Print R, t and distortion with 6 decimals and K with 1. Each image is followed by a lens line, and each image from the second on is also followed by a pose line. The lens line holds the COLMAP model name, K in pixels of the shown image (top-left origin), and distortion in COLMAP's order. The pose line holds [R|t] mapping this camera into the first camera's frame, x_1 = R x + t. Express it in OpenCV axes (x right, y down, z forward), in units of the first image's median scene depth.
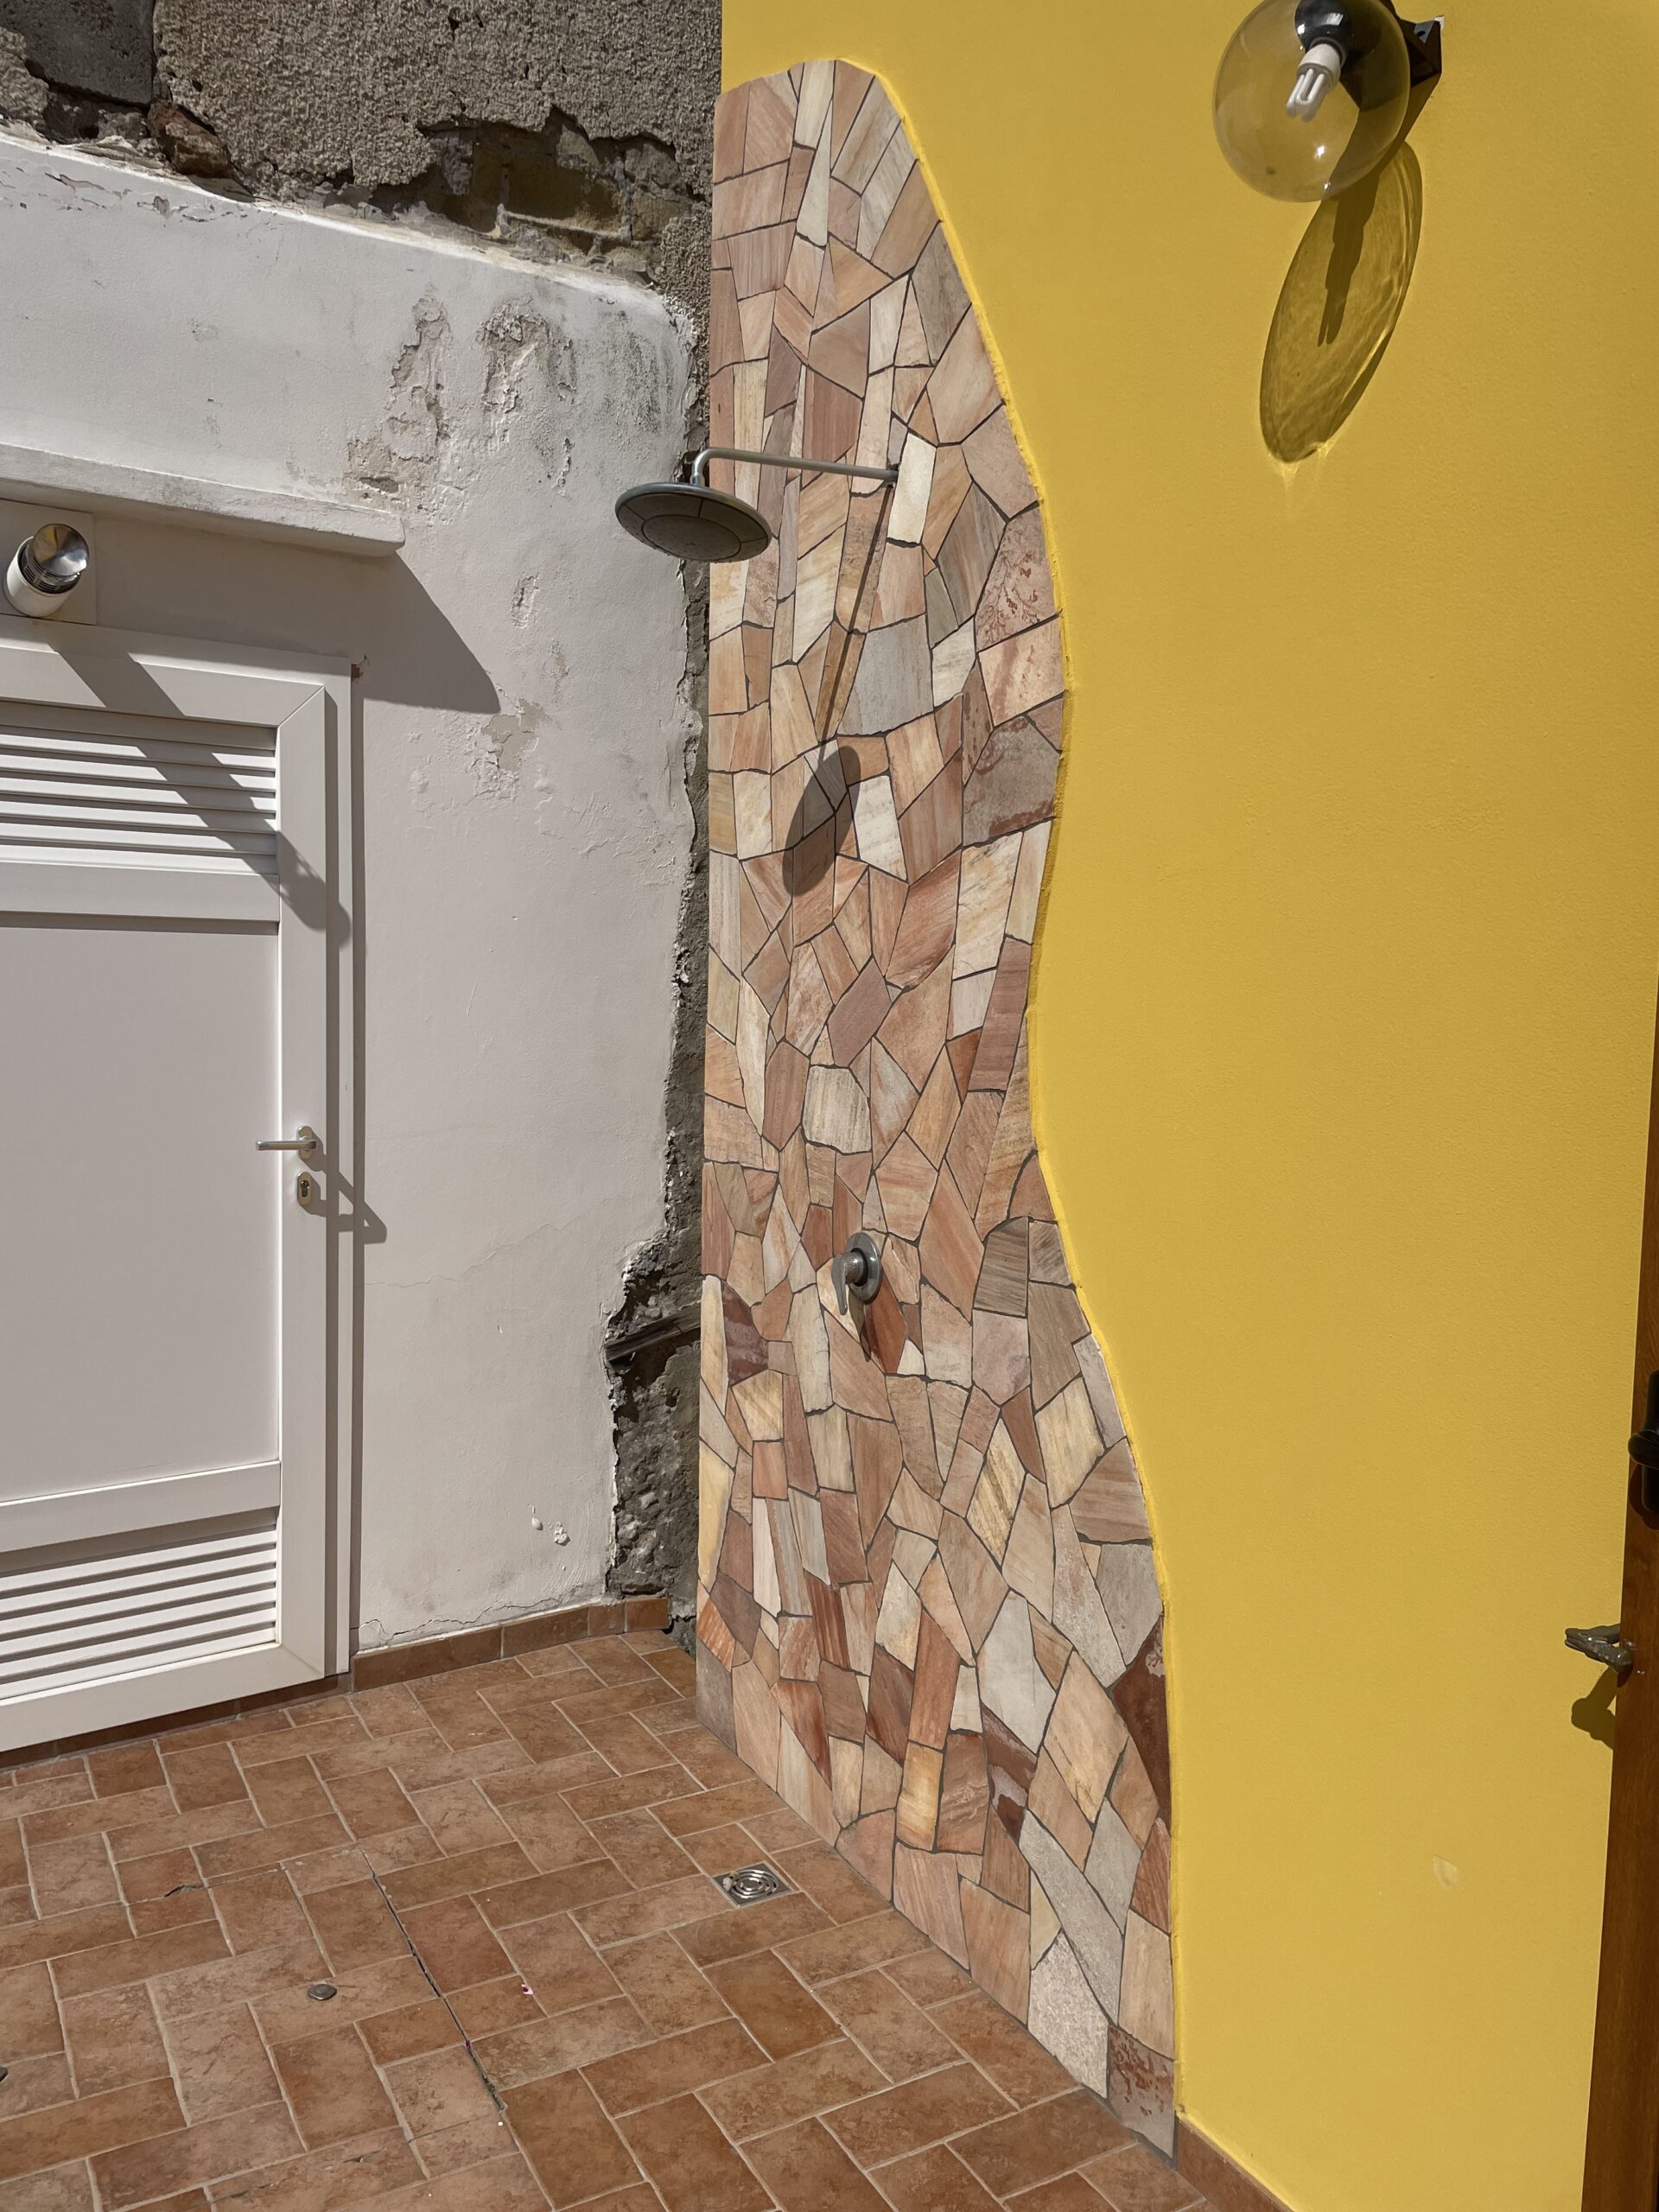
lens RADIAL K [[1623.7, 0, 823.8], [0, 1623.7, 1101.0], [0, 0, 1]] dist [0.083261, -0.100376]
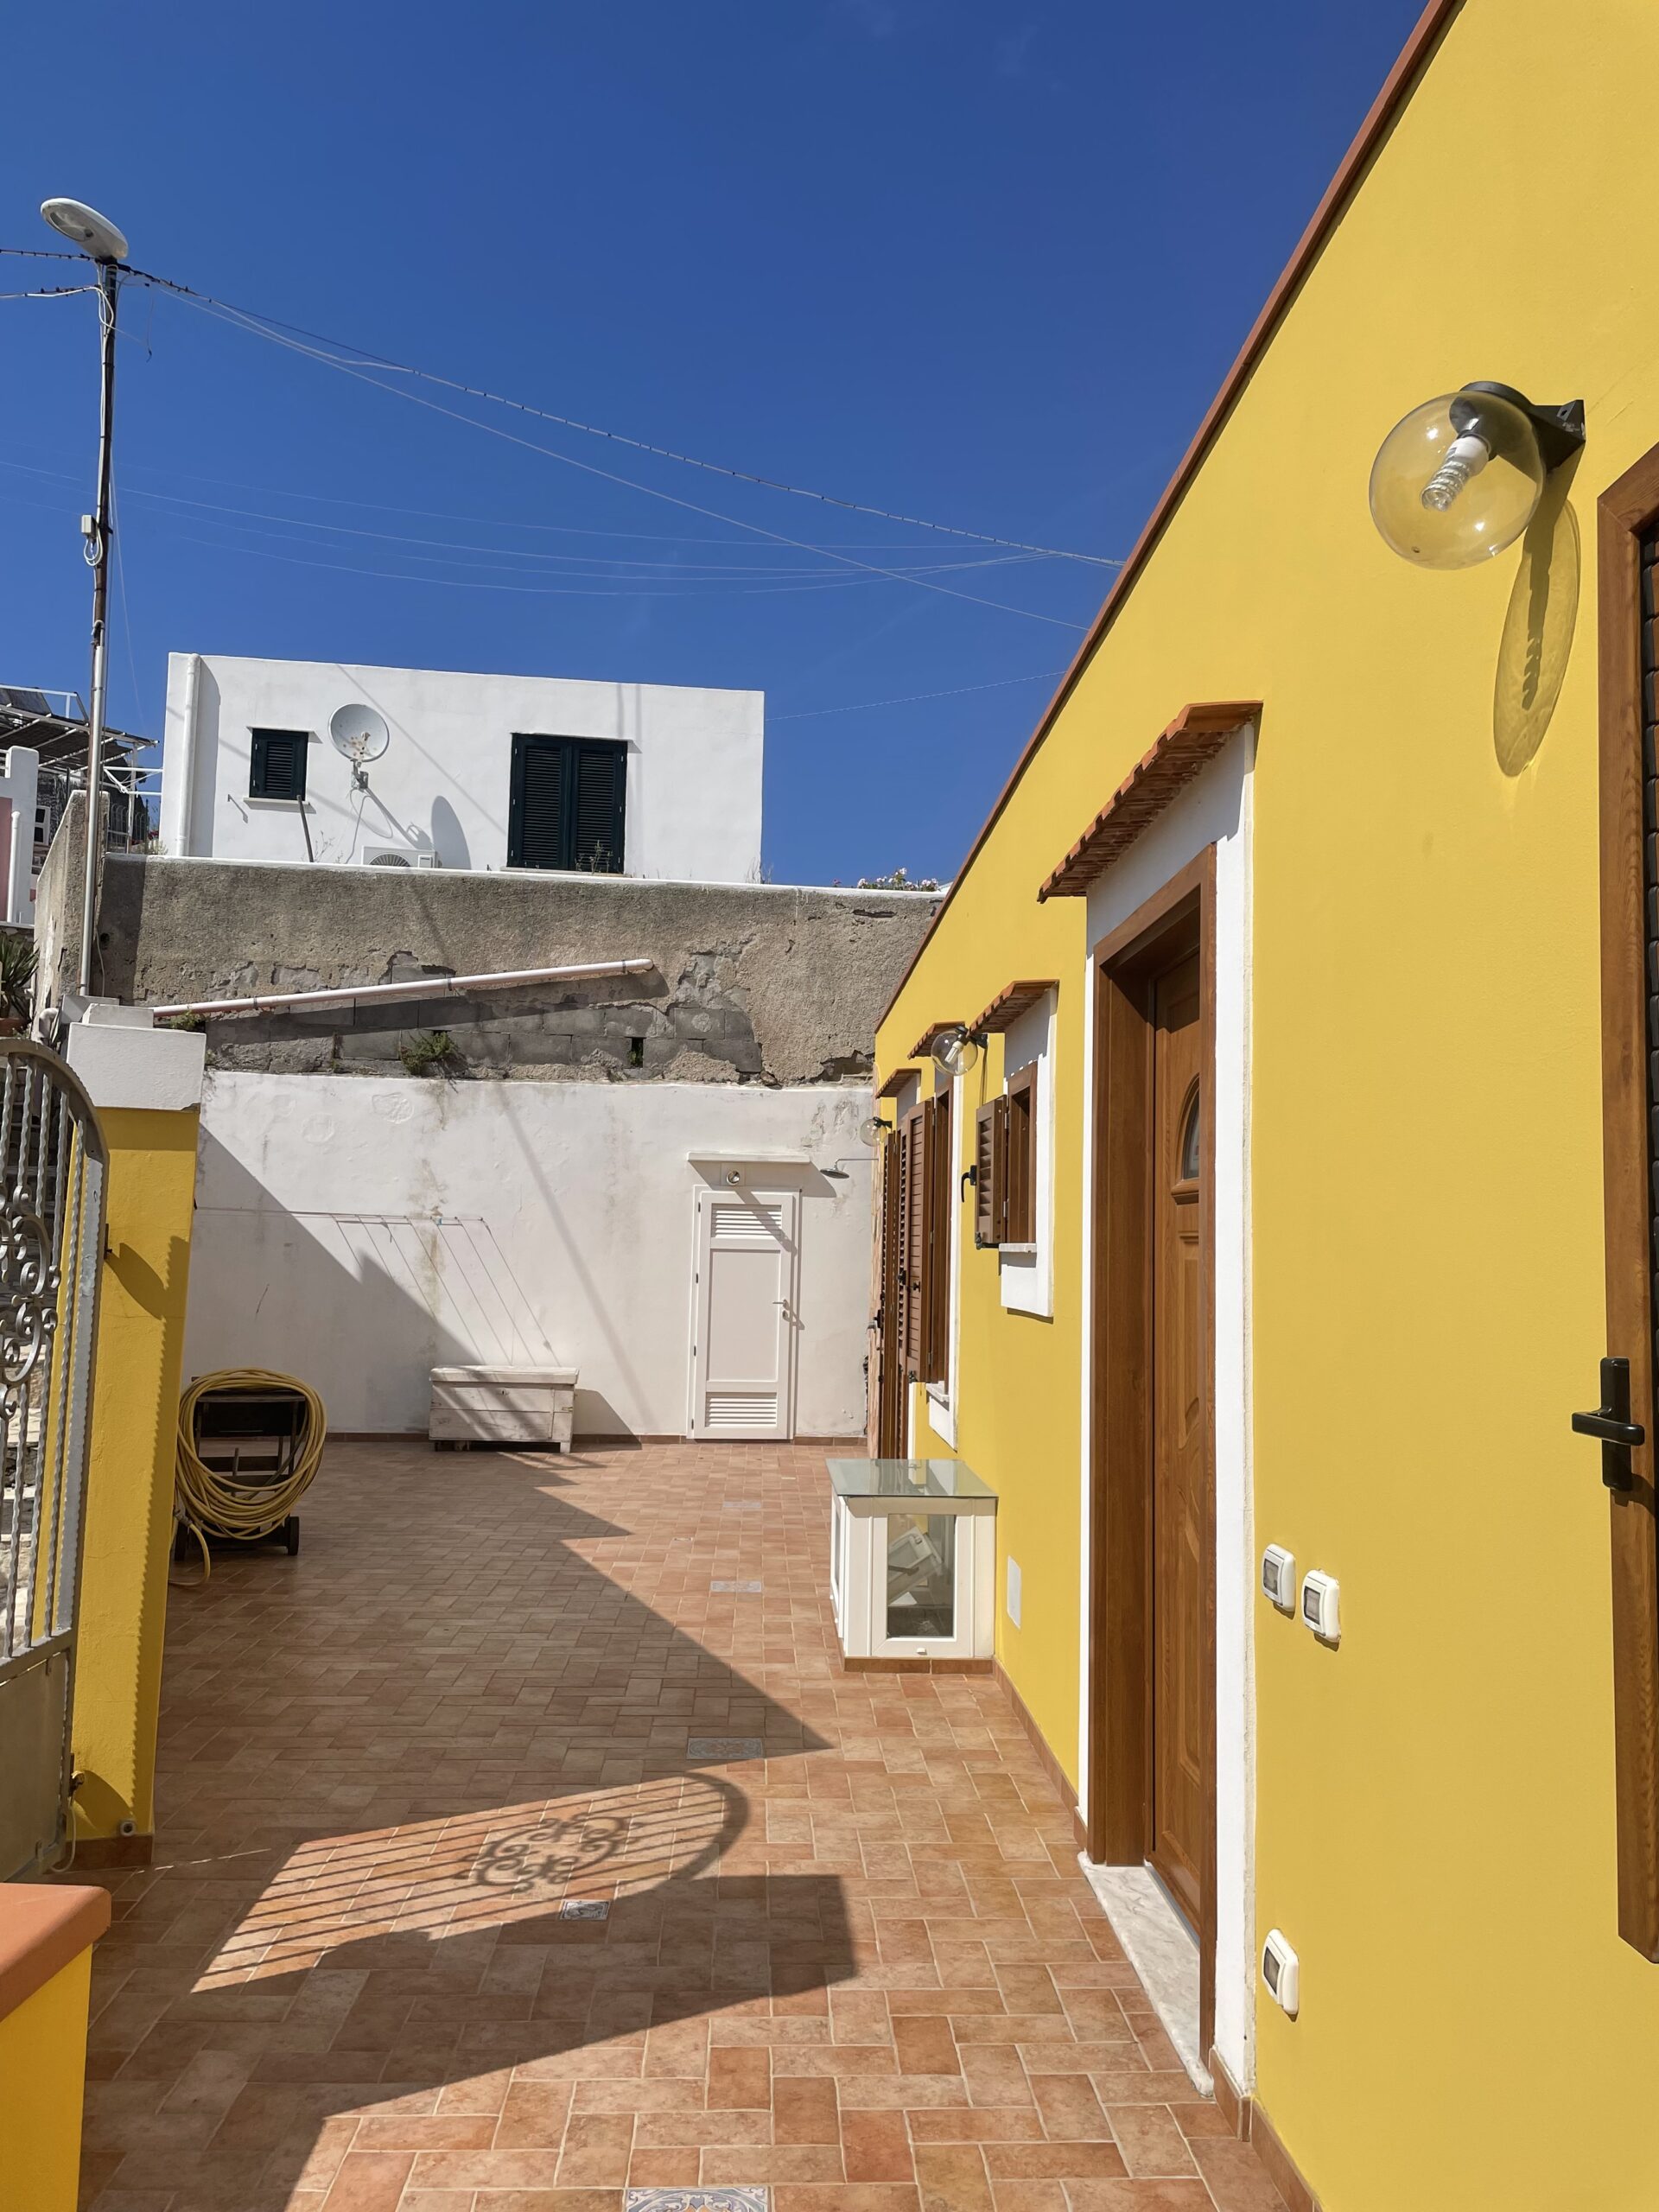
lens RADIAL K [[1623.7, 0, 836.6], [0, 1623.7, 1114.5], [0, 0, 1]] dist [0.083261, -0.100376]
pose [[0.892781, -0.045398, -0.448198, 1.663653], [-0.036973, 0.984168, -0.173336, 0.263086], [0.448971, 0.171323, 0.876968, -2.630888]]
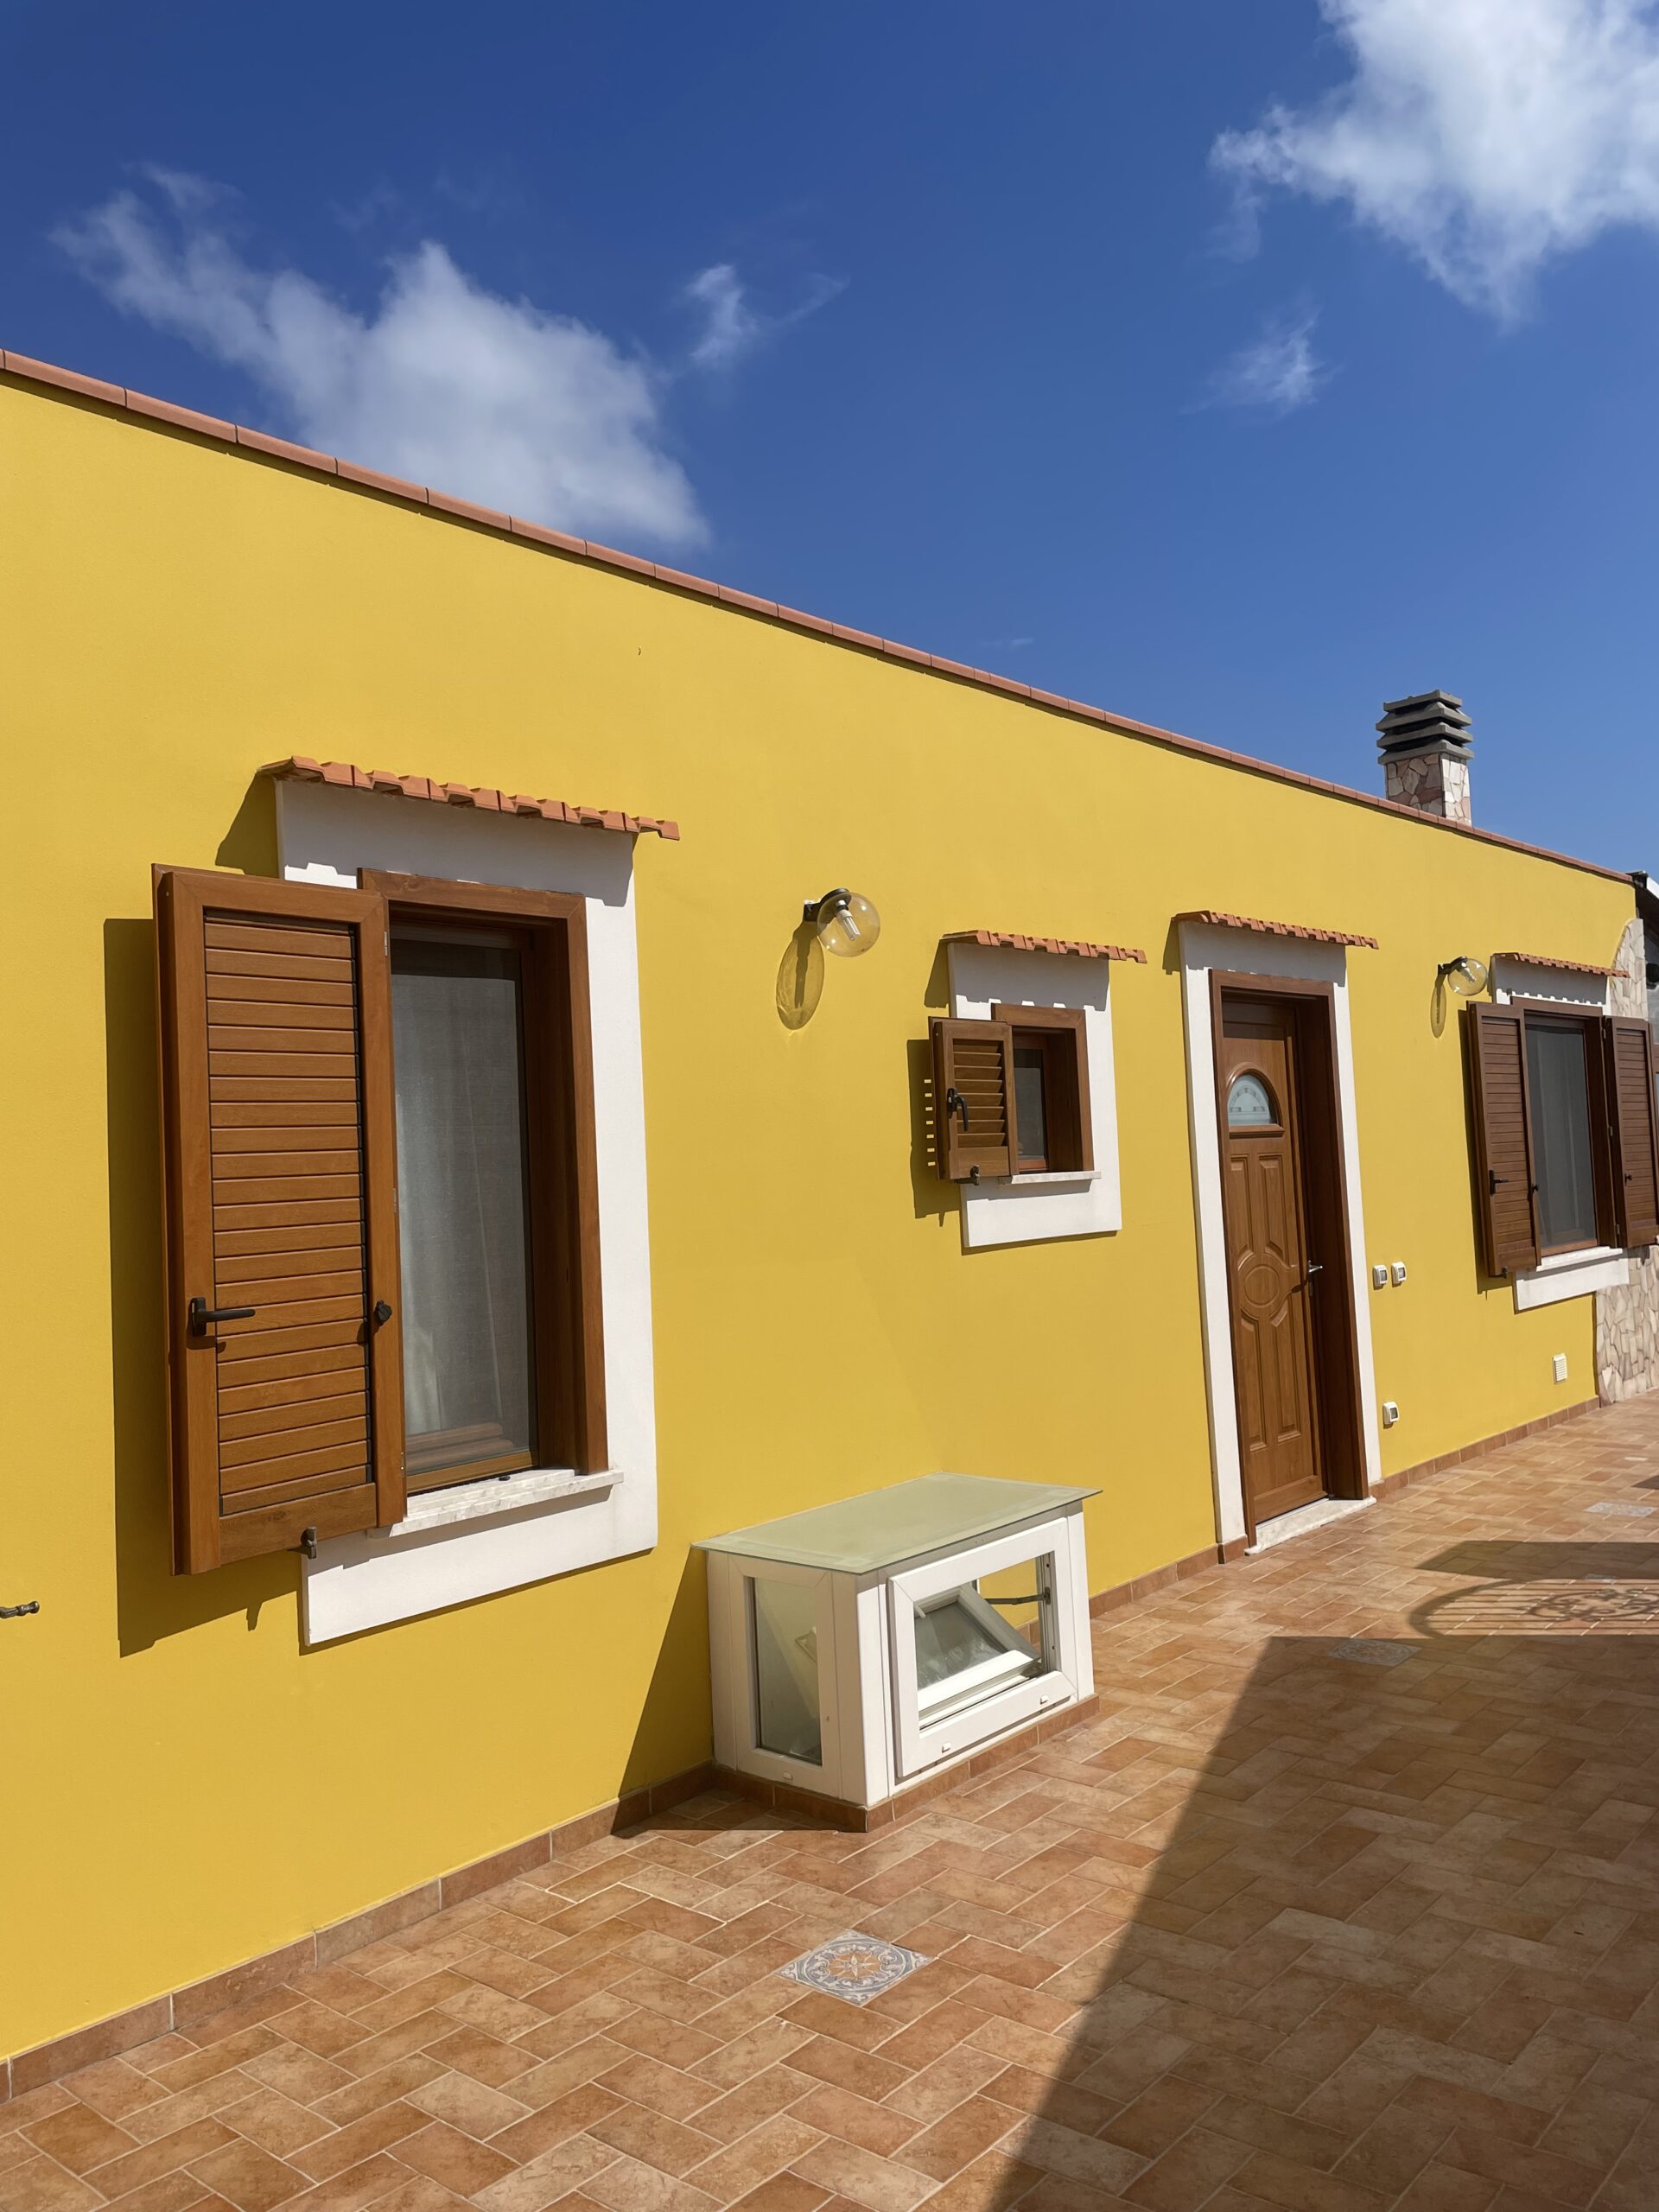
lens RADIAL K [[1623.7, 0, 838.9], [0, 1623.7, 1107.9], [0, 0, 1]] dist [0.083261, -0.100376]
pose [[-0.323481, 0.038476, 0.945452, -4.125690], [0.127623, 0.991817, 0.003303, -0.458598], [-0.937589, 0.121730, -0.325745, 3.626339]]
